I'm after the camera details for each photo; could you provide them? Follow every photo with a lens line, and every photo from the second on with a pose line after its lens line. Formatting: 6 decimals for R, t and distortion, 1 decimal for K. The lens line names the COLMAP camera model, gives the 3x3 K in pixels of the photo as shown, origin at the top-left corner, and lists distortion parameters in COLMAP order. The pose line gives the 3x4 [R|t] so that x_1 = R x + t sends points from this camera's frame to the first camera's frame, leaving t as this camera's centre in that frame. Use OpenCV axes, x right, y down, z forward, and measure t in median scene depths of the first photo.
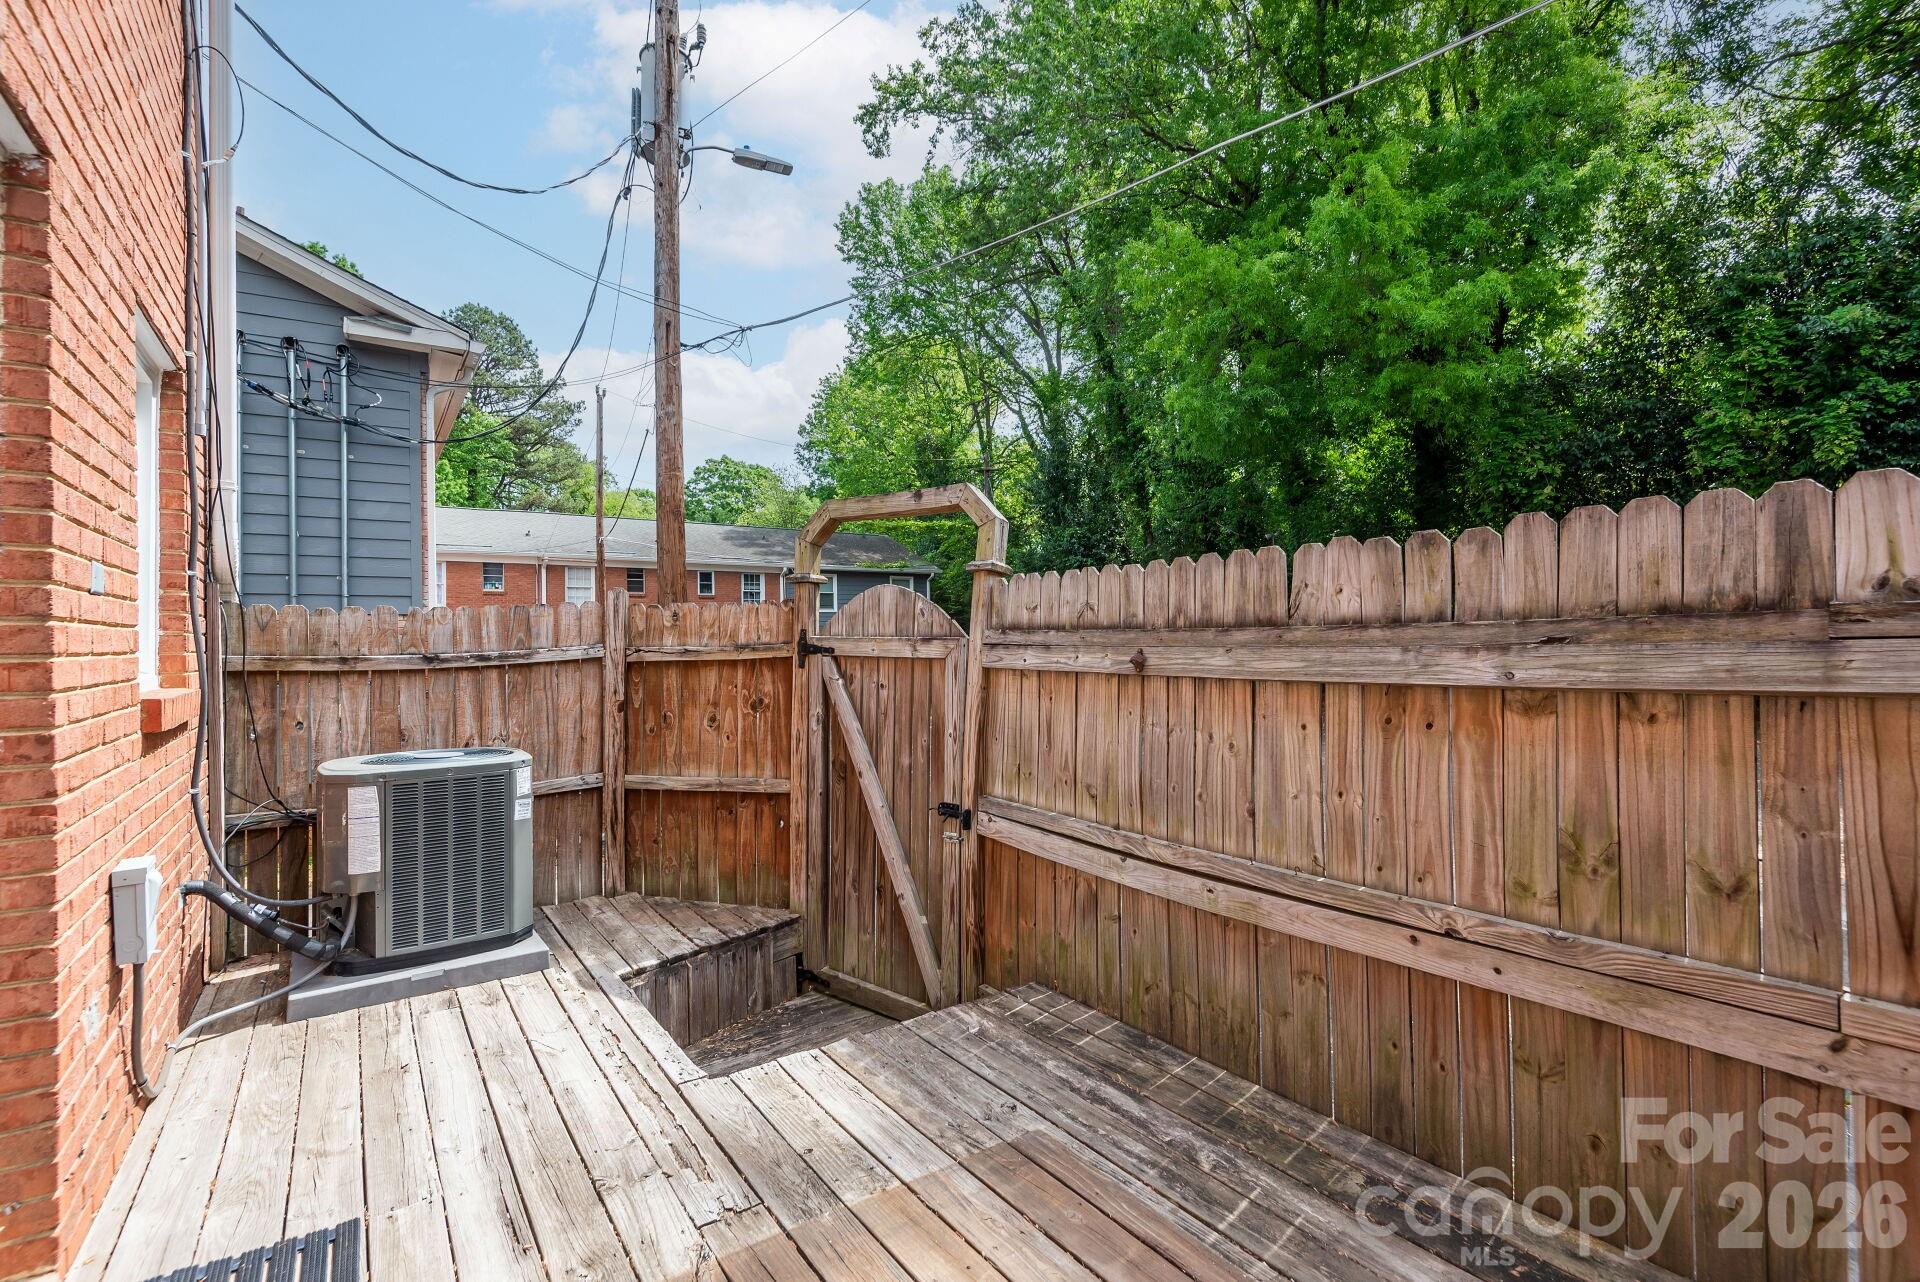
lens RADIAL K [[942.4, 0, 961.5], [0, 942.4, 642.9], [0, 0, 1]] dist [0.010539, -0.004887]
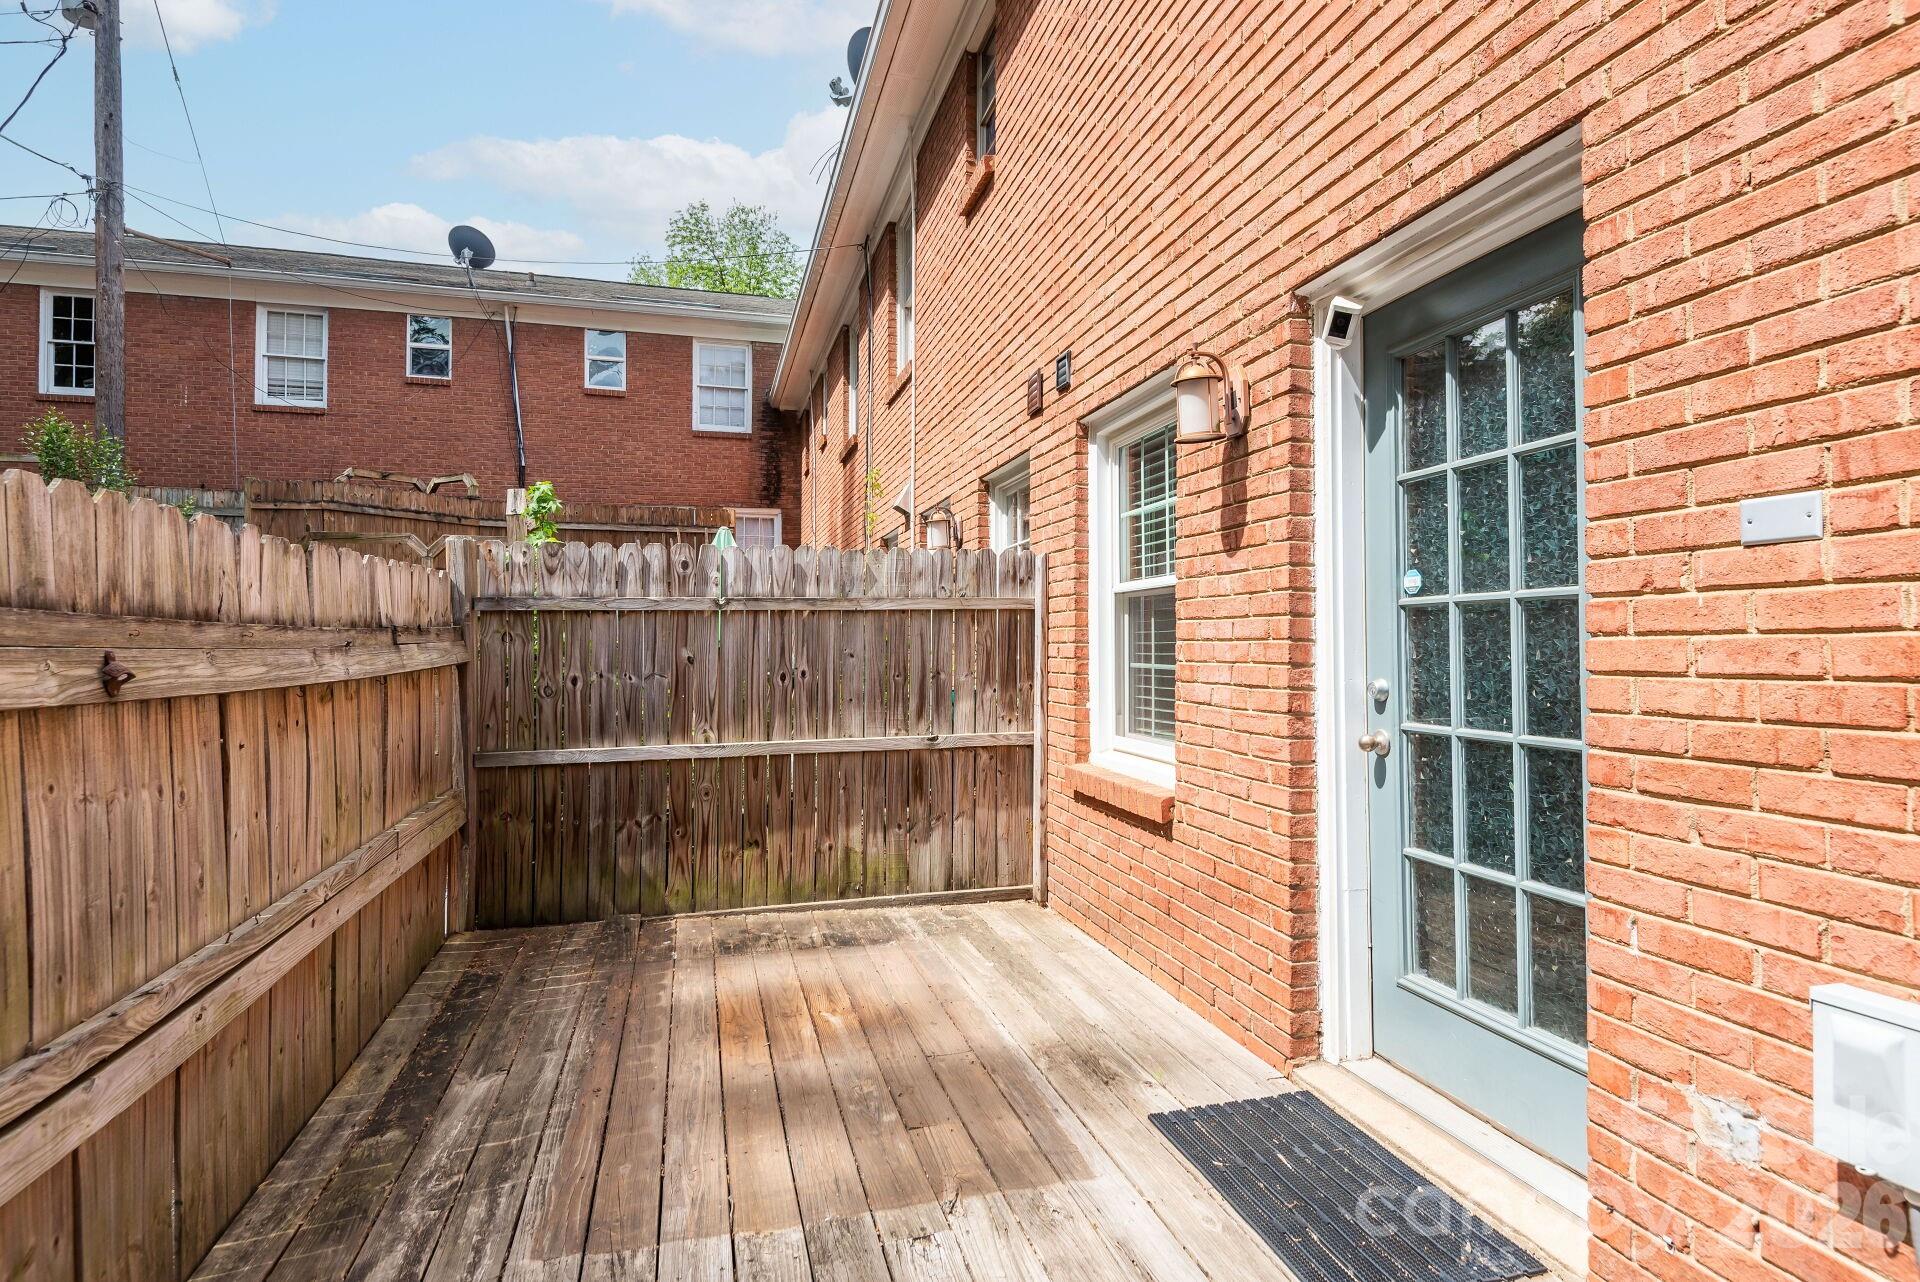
lens RADIAL K [[1042.0, 0, 959.7], [0, 1042.0, 644.2], [0, 0, 1]] dist [0.000824, -0.000550]
pose [[-0.950349, 0.011147, 0.310986, -0.535967], [0.008988, 0.999925, -0.008373, 0.013287], [-0.311056, -0.005162, -0.950378, 1.726957]]
